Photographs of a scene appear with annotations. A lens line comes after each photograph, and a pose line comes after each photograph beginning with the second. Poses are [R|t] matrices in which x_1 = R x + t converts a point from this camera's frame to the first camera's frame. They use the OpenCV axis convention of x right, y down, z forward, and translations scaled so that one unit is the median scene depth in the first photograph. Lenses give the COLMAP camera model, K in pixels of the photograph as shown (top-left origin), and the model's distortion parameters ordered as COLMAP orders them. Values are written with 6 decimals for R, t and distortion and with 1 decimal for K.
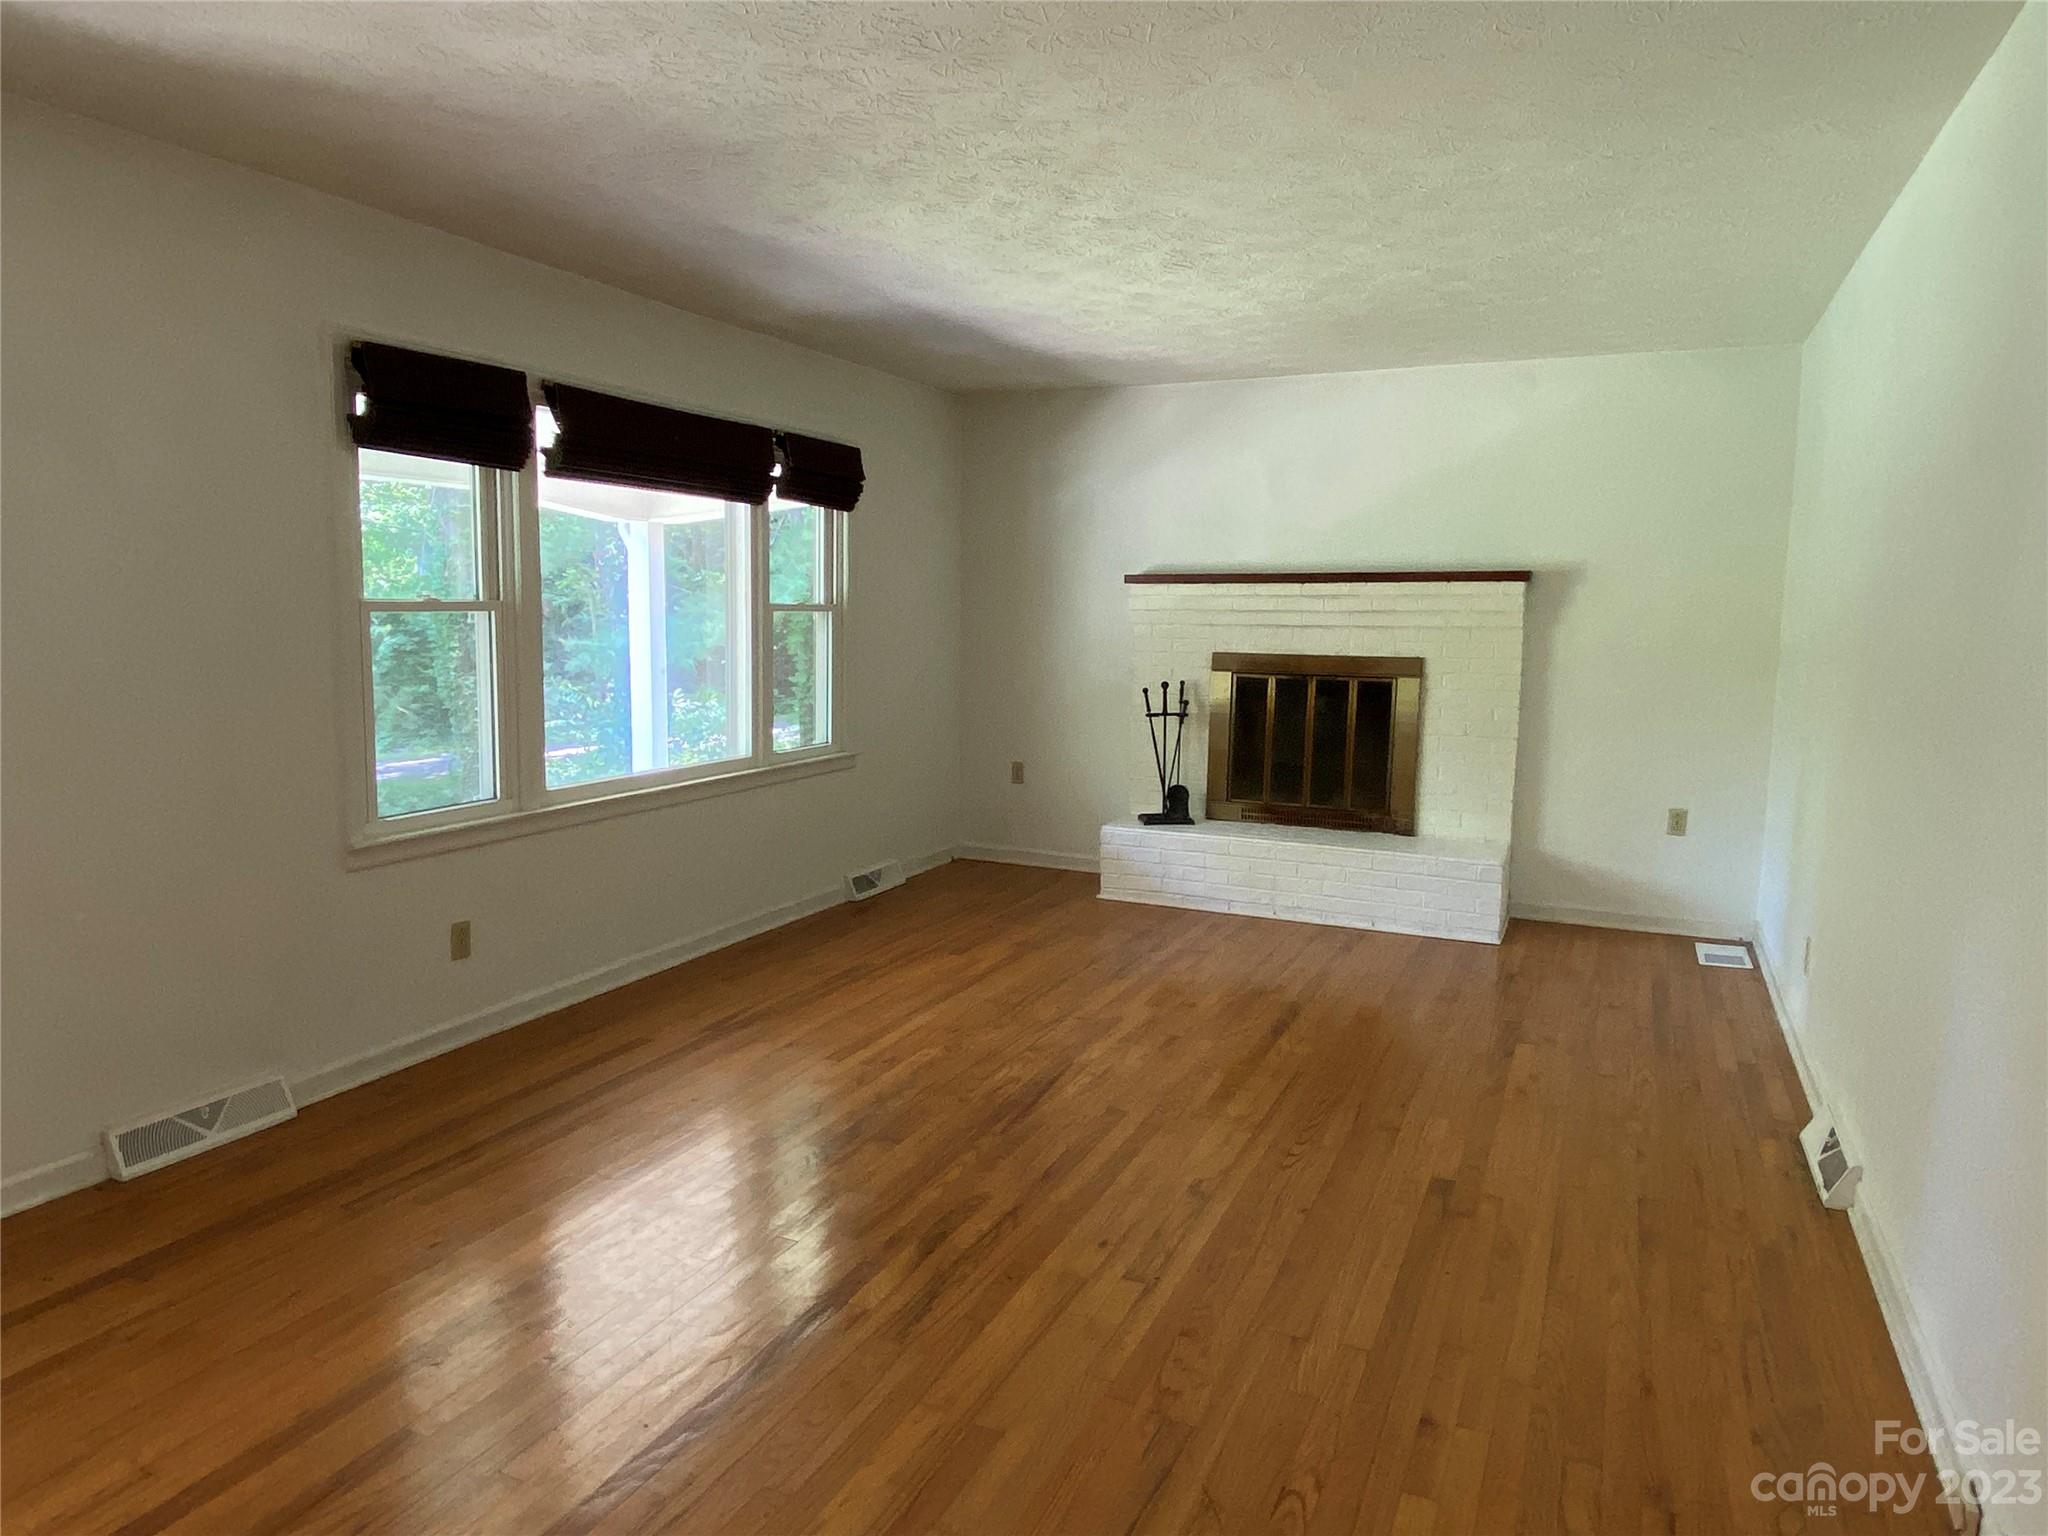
lens RADIAL K [[1285.1, 0, 1024.0], [0, 1285.1, 768.0], [0, 0, 1]] dist [0.003931, 0.001487]
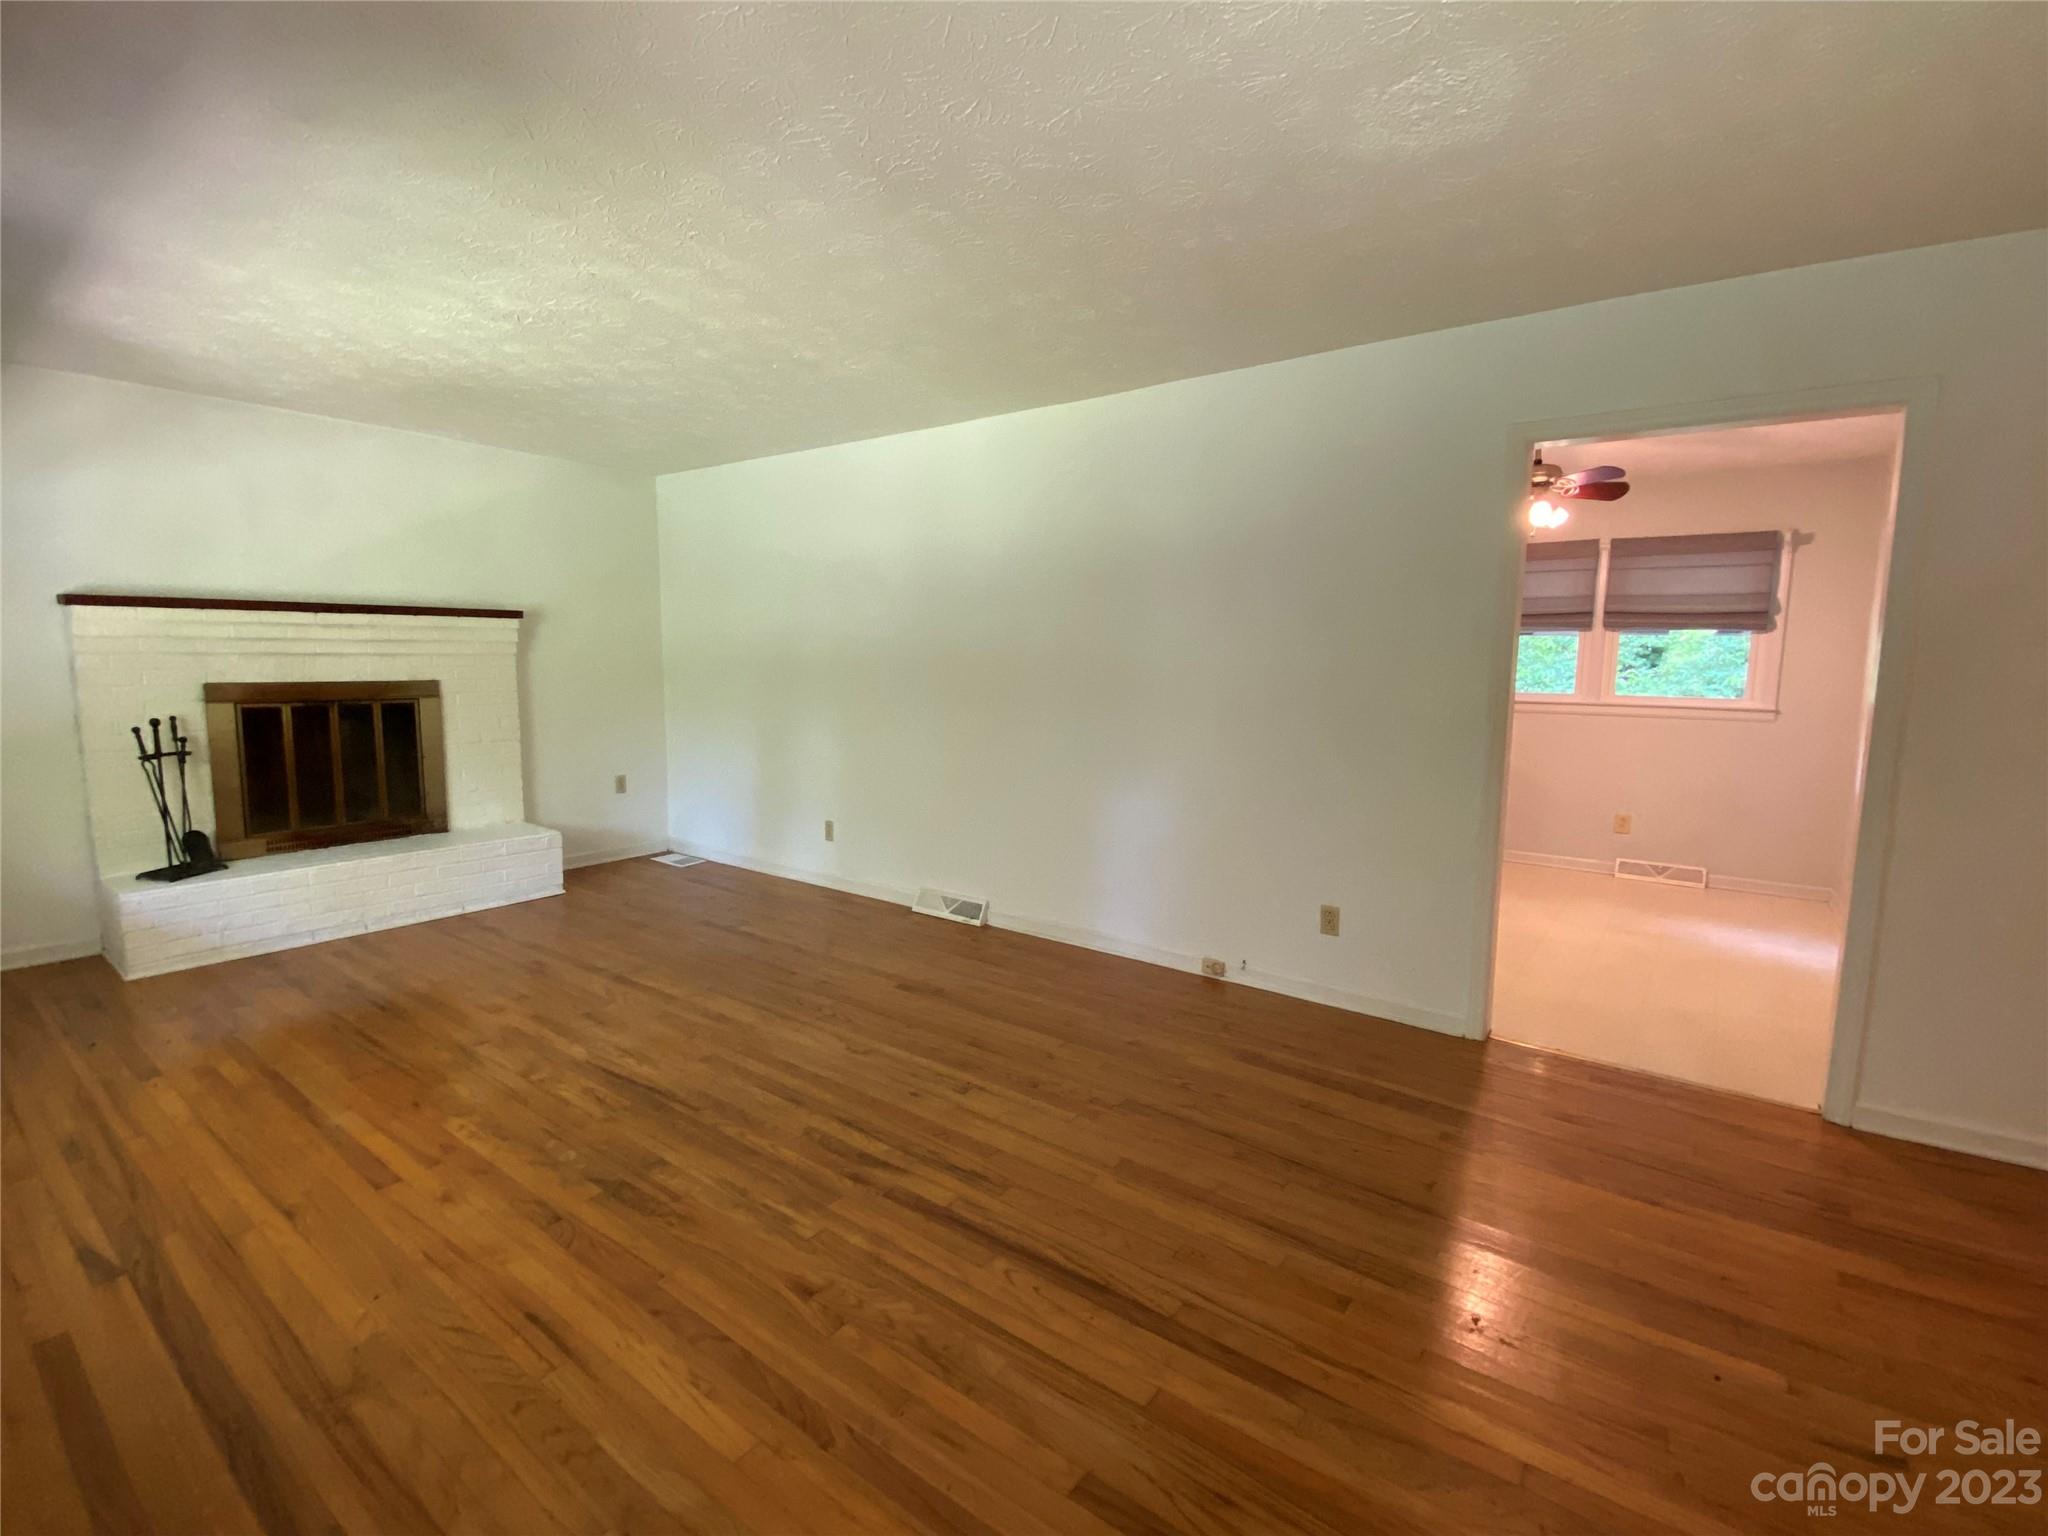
lens RADIAL K [[906.8, 0, 1024.0], [0, 906.8, 768.0], [0, 0, 1]] dist [-0.013105, -0.000486]
pose [[0.177539, -0.127281, 0.975848, -0.425490], [0.108619, 0.988077, 0.109115, -0.039549], [-0.978101, 0.086623, 0.189247, 0.335859]]
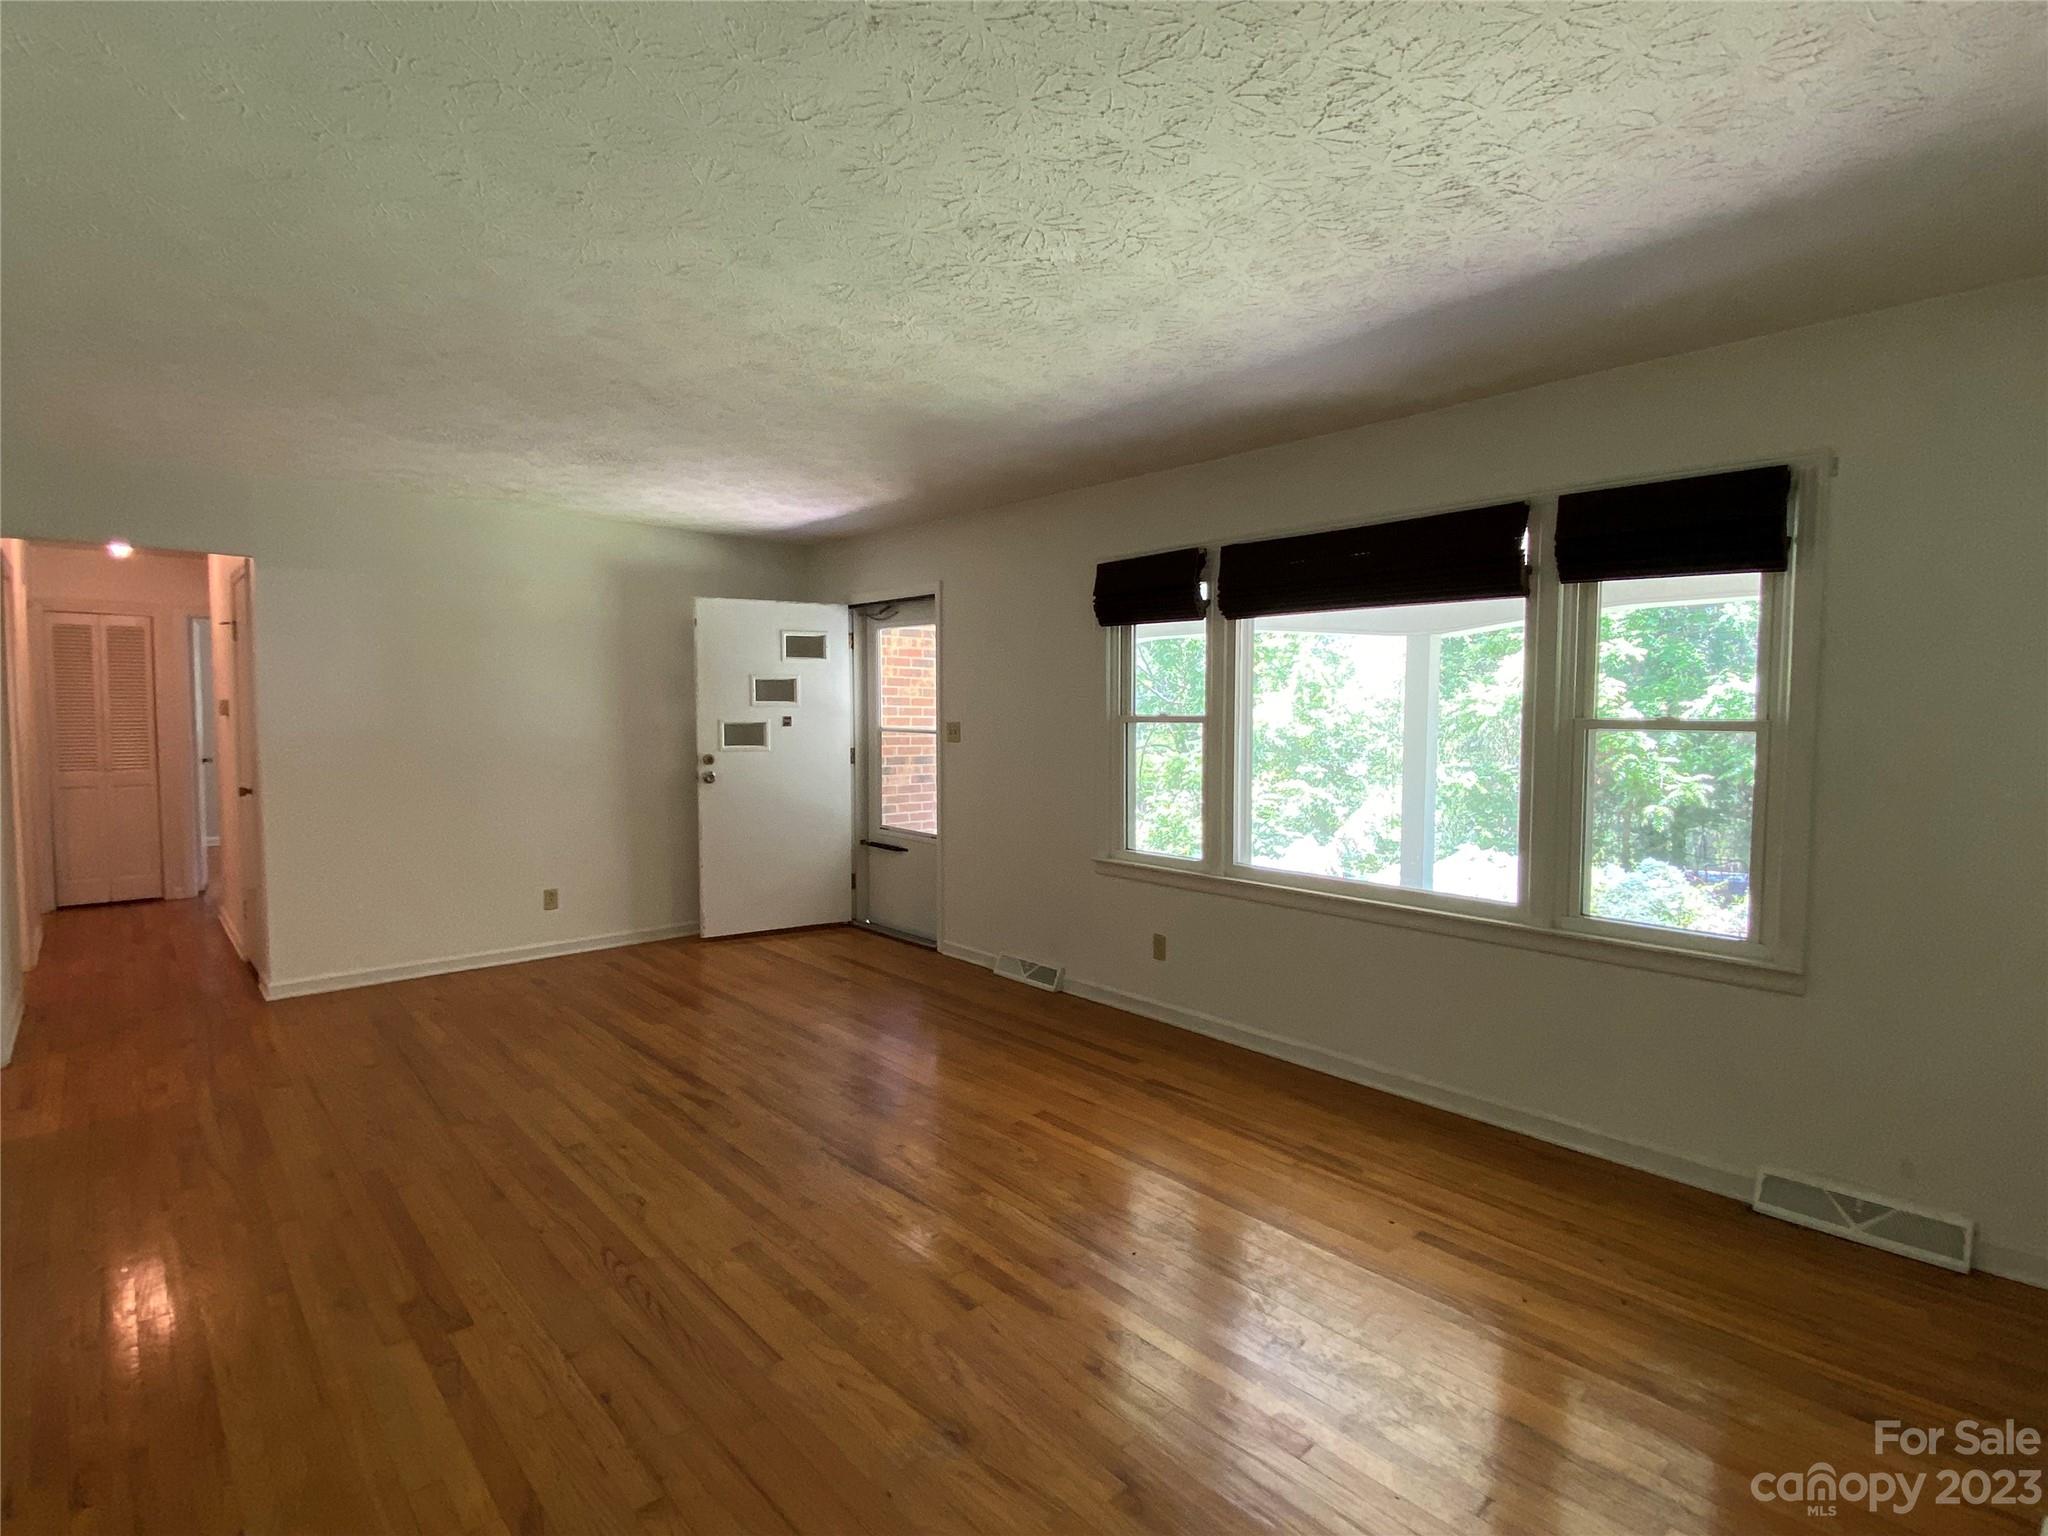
lens RADIAL K [[950.7, 0, 1024.0], [0, 950.7, 768.0], [0, 0, 1]] dist [-0.022953, -0.000072]
pose [[-0.357676, 0.051099, -0.932447, 0.447117], [-0.127024, 0.986559, 0.102789, -0.115146], [0.925166, 0.155208, -0.346378, 0.876417]]
